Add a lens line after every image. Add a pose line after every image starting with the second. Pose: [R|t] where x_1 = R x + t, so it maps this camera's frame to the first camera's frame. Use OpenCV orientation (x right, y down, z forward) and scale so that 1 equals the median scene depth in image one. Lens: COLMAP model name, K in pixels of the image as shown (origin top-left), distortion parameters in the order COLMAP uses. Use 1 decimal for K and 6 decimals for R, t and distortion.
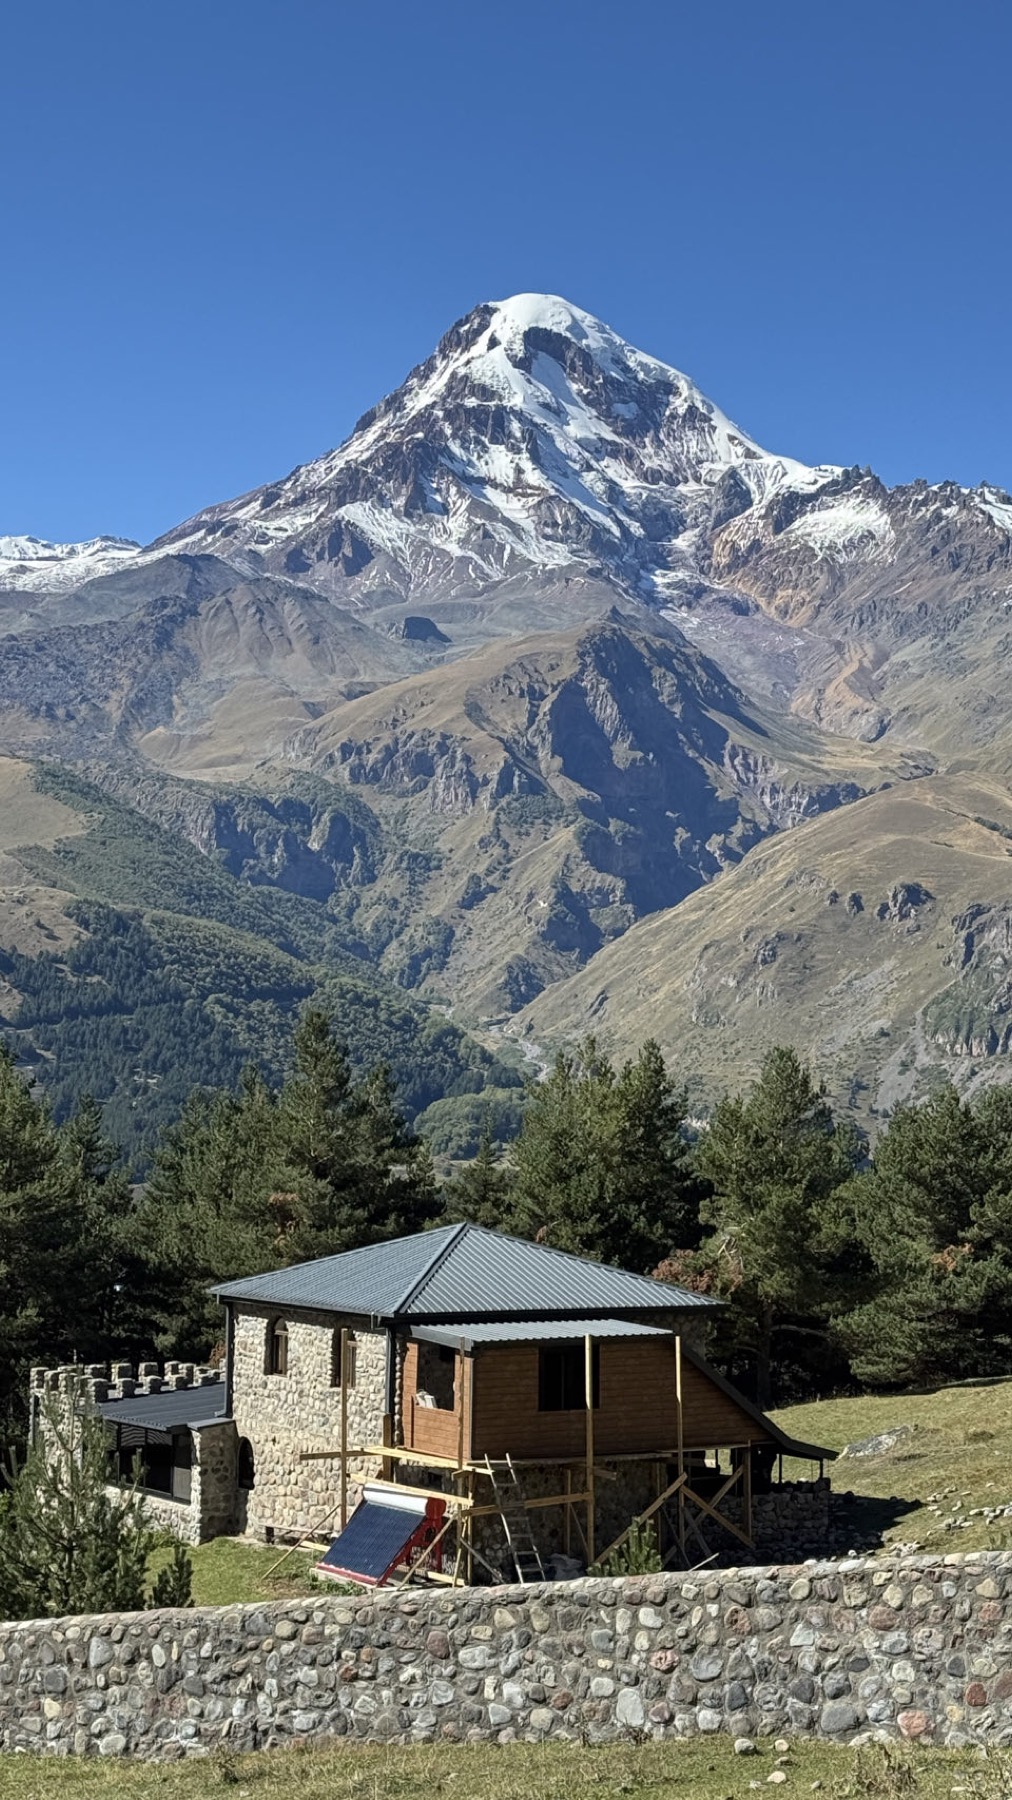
lens RADIAL K [[3038.9, 0, 504.6], [0, 3038.9, 898.5], [0, 0, 1]] dist [0.105636, 0.000000]
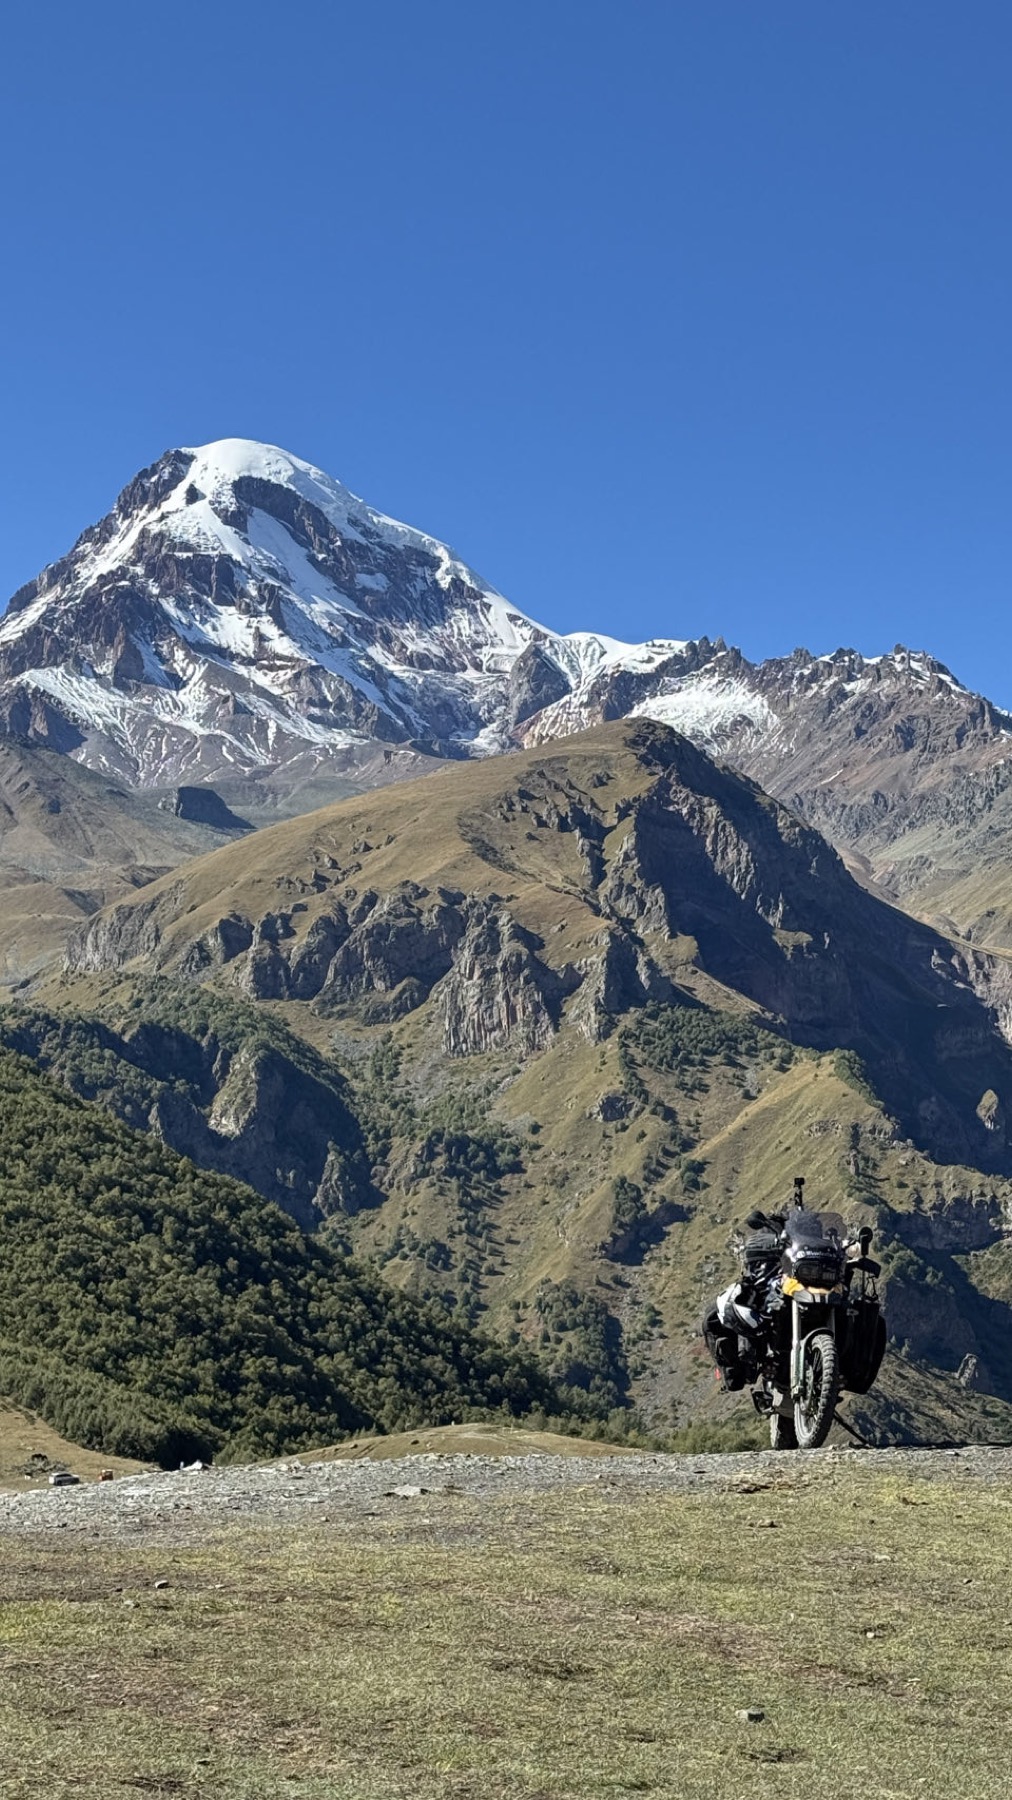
lens RADIAL K [[3038.9, 0, 507.7], [0, 3038.9, 903.2], [0, 0, 1]] dist [0.105636, 0.000000]
pose [[0.988898, -0.016220, 0.147706, -0.048646], [0.031909, 0.994016, -0.104474, -0.001318], [-0.145127, 0.108028, 0.983498, 0.317672]]
